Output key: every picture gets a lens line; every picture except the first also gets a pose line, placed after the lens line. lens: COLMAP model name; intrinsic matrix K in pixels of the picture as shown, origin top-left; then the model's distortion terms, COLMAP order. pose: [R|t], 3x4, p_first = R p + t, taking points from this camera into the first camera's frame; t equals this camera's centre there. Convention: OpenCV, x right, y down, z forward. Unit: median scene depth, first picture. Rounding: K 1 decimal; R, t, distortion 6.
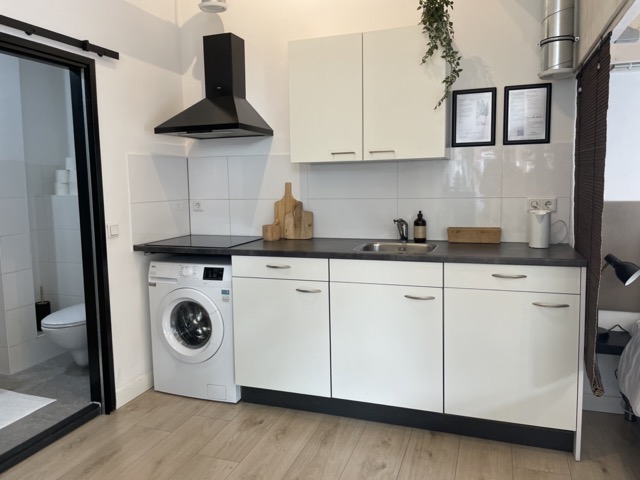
lens RADIAL K [[506.8, 0, 319.7], [0, 506.8, 240.6], [0, 0, 1]] dist [0.064807, -0.008610]
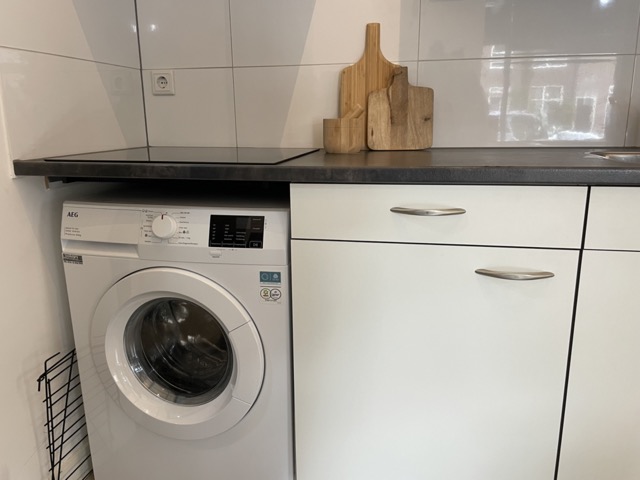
lens RADIAL K [[506.8, 0, 318.8], [0, 506.8, 238.3], [0, 0, 1]] dist [0.064807, -0.008610]
pose [[0.990027, -0.025160, 0.138615, -0.190056], [0.008897, 0.993125, 0.116716, 0.023572], [-0.140599, -0.114319, 0.983445, 0.570952]]
